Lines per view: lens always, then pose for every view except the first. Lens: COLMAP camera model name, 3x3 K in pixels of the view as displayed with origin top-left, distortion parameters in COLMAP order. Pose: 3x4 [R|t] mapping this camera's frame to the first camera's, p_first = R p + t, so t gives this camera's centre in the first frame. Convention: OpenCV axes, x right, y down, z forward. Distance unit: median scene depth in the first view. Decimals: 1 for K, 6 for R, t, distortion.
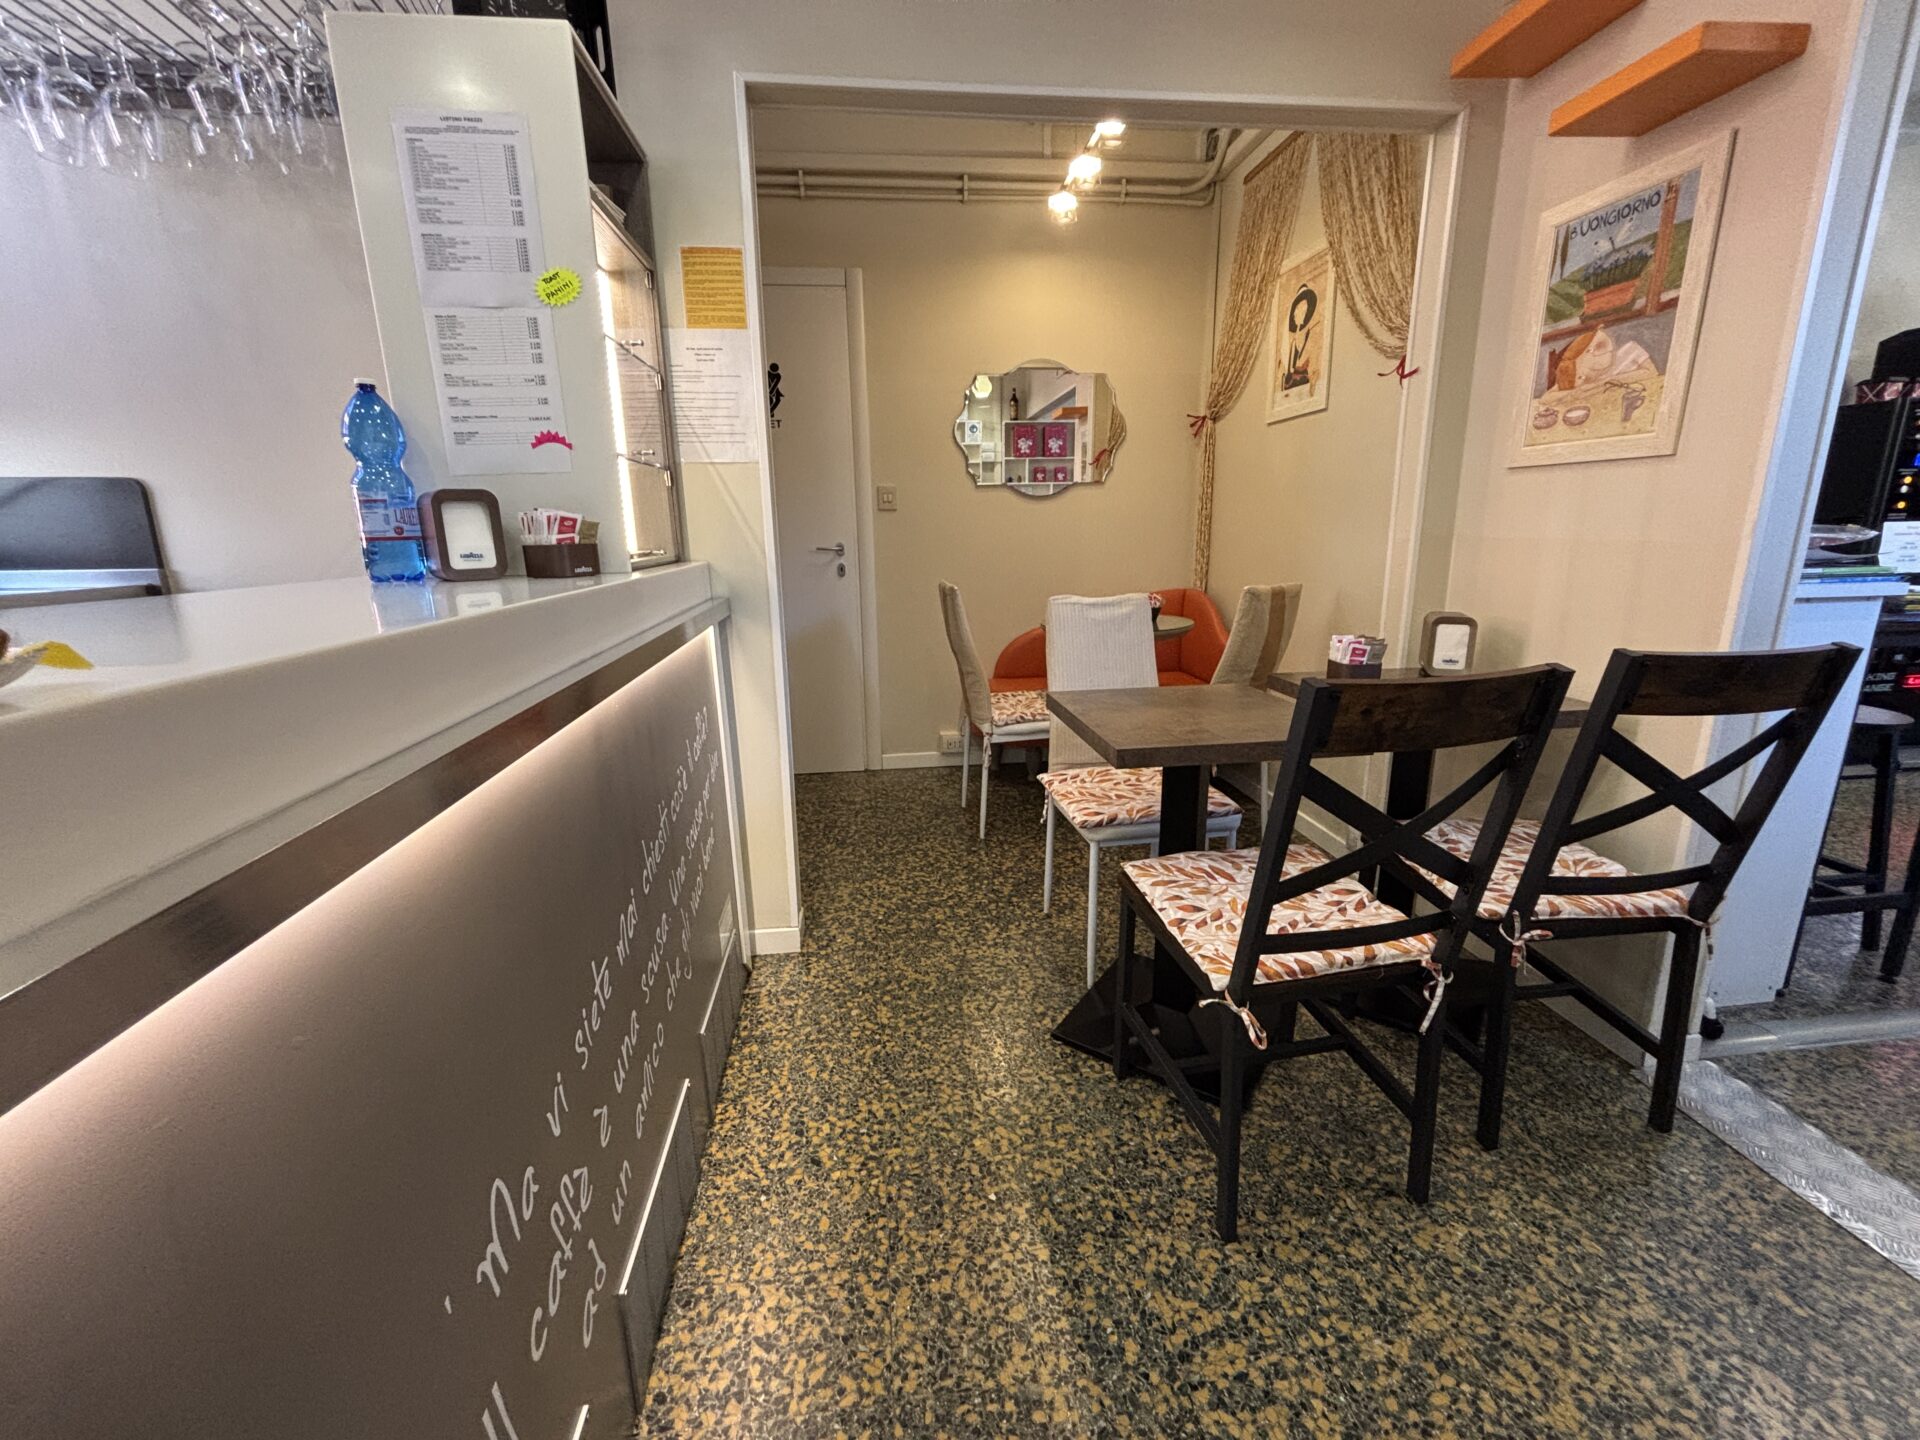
lens RADIAL K [[773.7, 0, 946.8], [0, 773.7, 704.0], [0, 0, 1]] dist [0.000835, -0.000168]
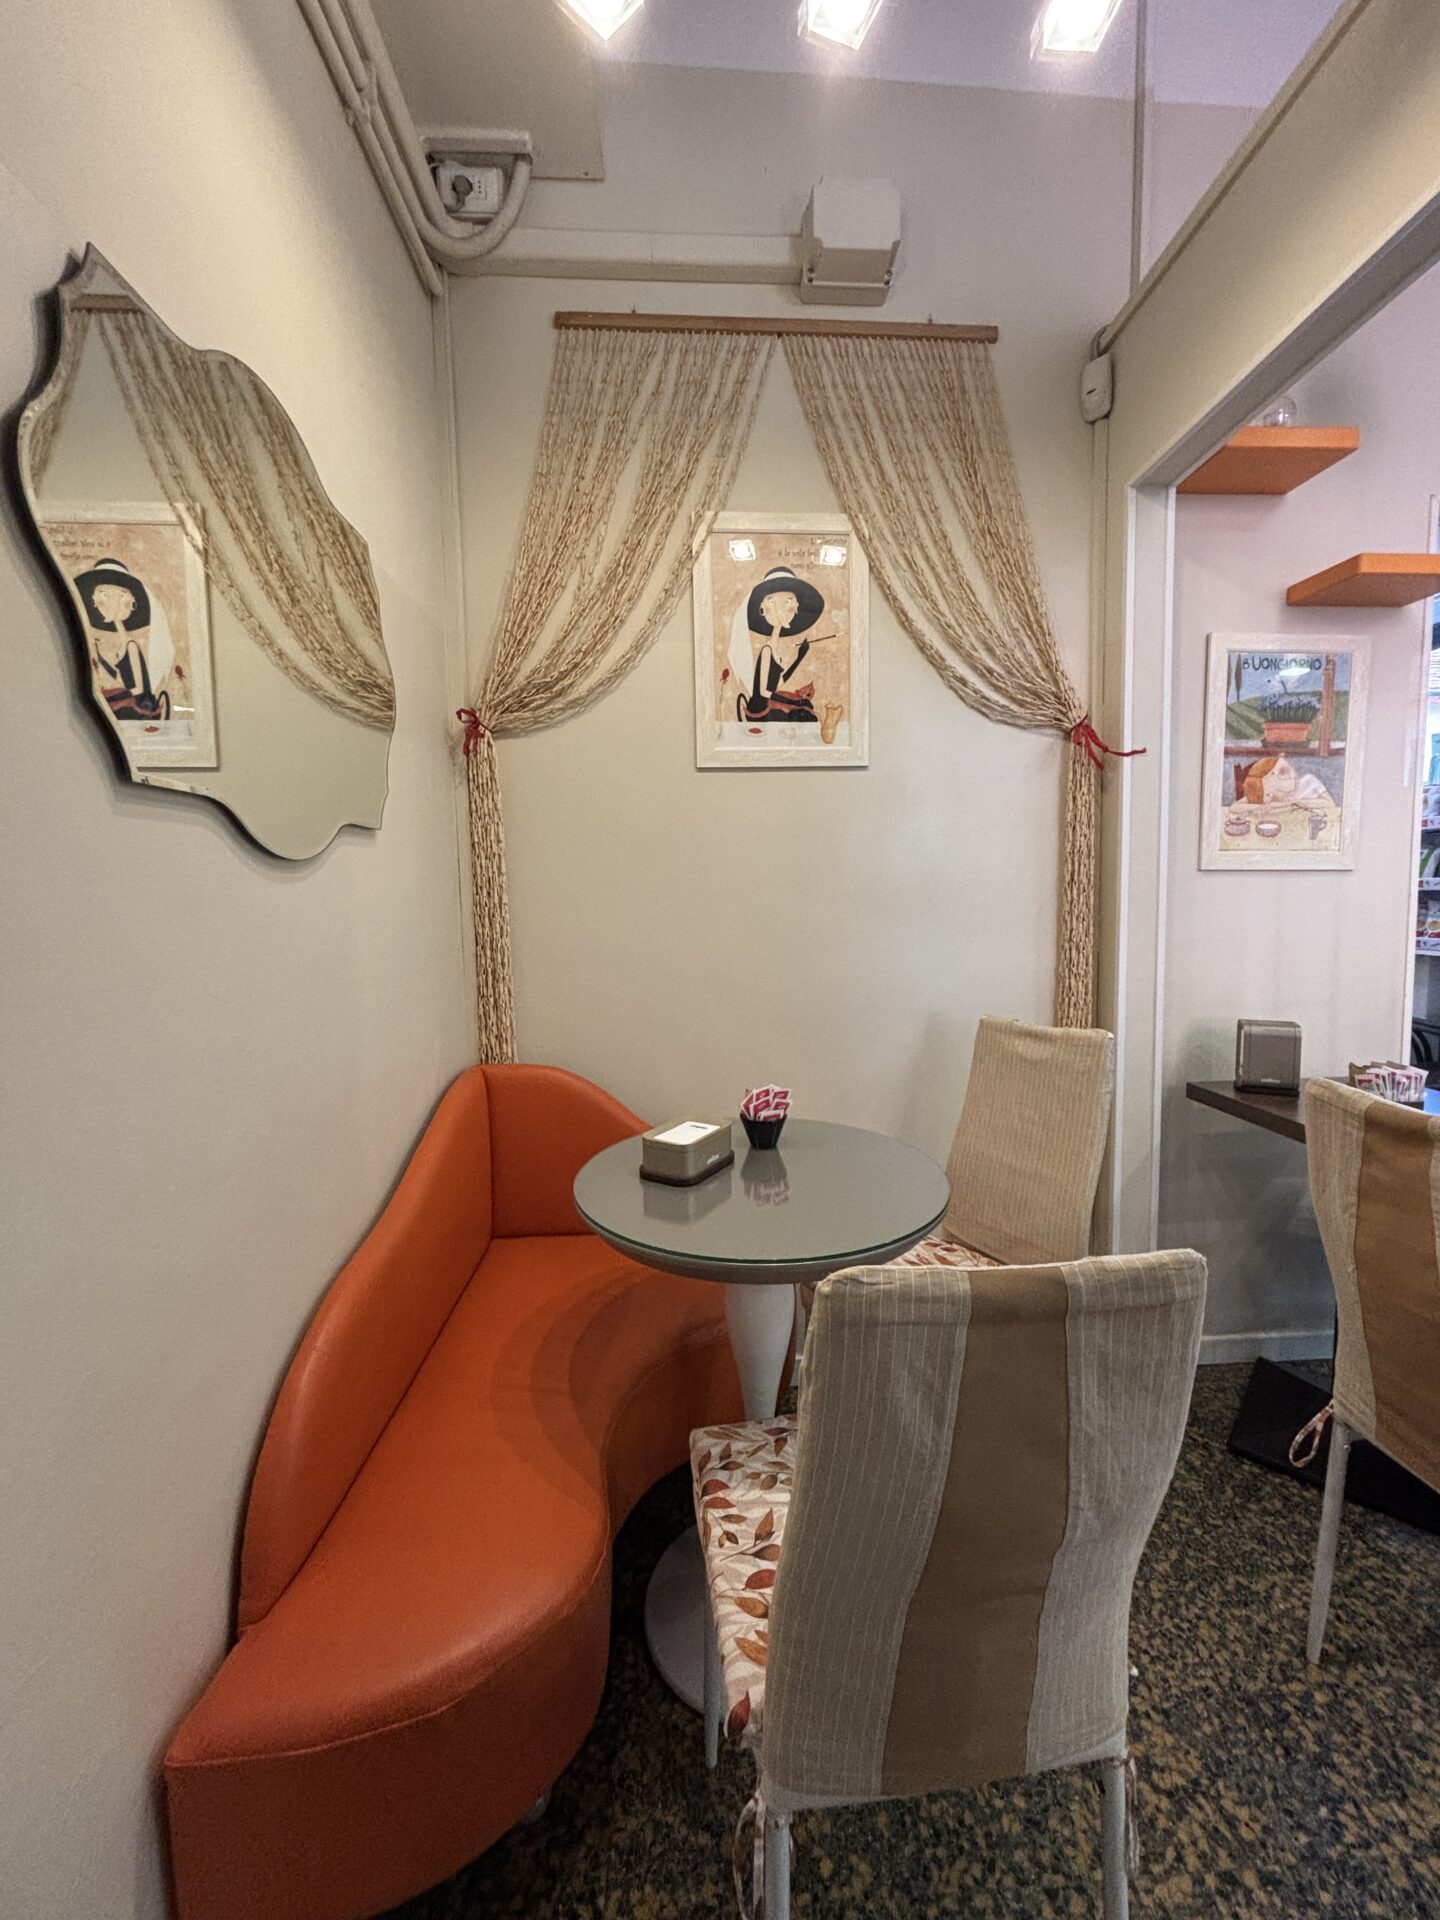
lens RADIAL K [[773.7, 0, 746.4], [0, 773.7, 957.4], [0, 0, 1]] dist [0.000835, -0.000168]
pose [[0.040005, -0.063989, 0.997148, -0.318690], [0.236160, 0.970279, 0.052790, -0.419288], [-0.970890, 0.233374, 0.053928, 1.670057]]
